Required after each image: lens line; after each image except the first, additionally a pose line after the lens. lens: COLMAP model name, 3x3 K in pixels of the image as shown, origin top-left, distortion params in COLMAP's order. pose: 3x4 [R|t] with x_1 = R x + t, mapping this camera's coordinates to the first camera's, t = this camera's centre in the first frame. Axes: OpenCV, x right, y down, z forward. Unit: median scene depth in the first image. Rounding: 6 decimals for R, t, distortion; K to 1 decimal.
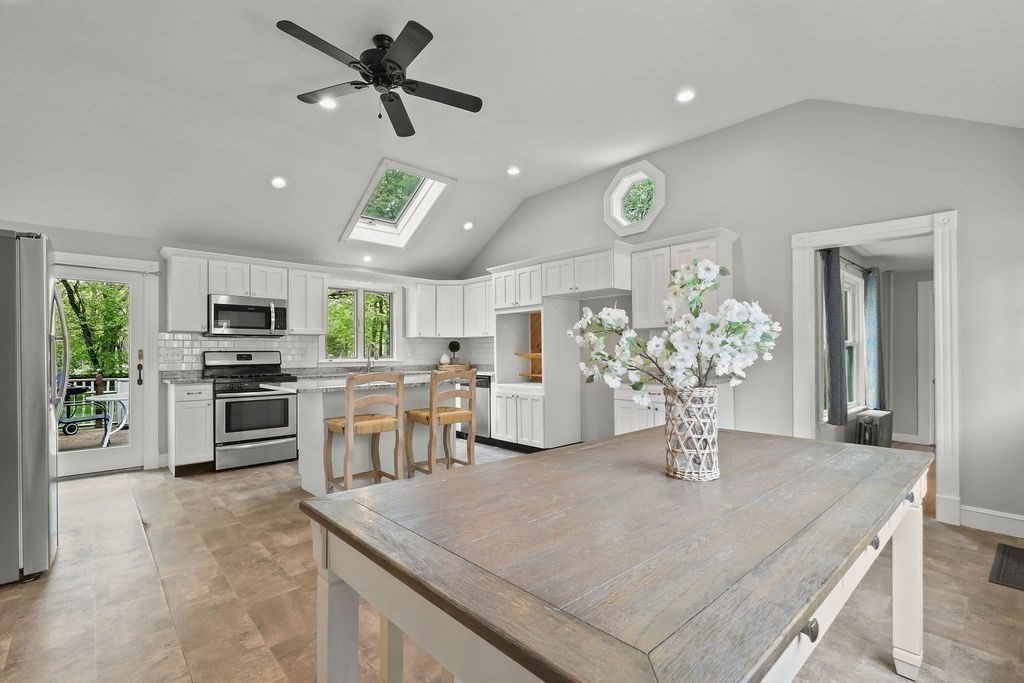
lens RADIAL K [[466.1, 0, 516.6], [0, 466.1, 346.5], [0, 0, 1]] dist [-0.000763, 0.000510]
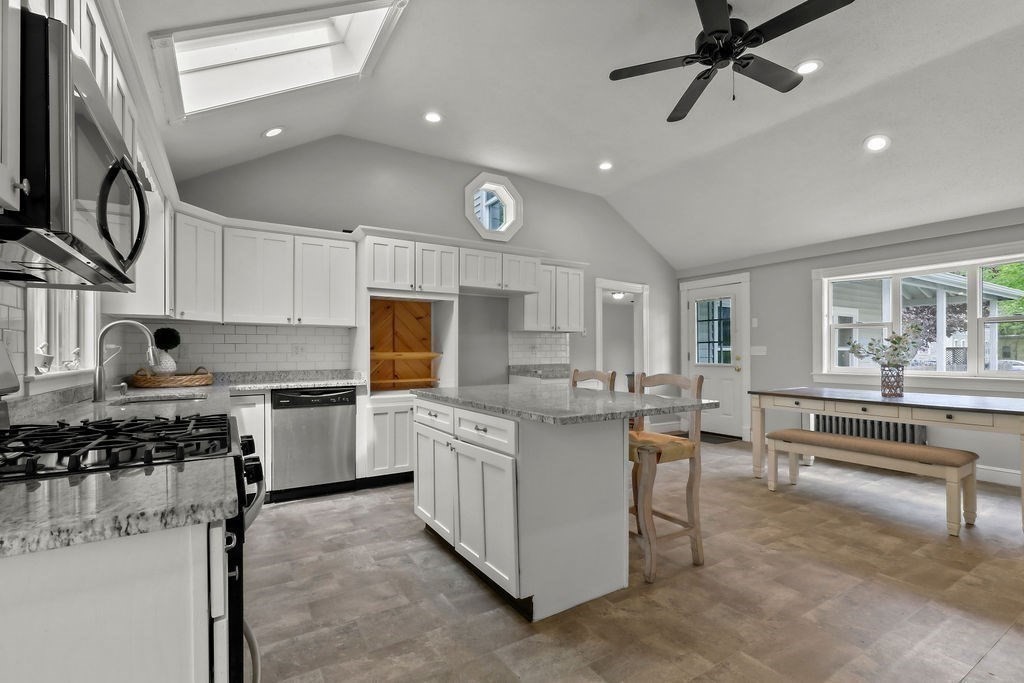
lens RADIAL K [[466.1, 0, 516.3], [0, 466.1, 344.7], [0, 0, 1]] dist [-0.000763, 0.000510]
pose [[0.183566, 0.020813, 0.982787, -0.763984], [-0.014505, 0.999724, -0.018463, 0.015058], [-0.982900, -0.010866, 0.183817, 0.743549]]
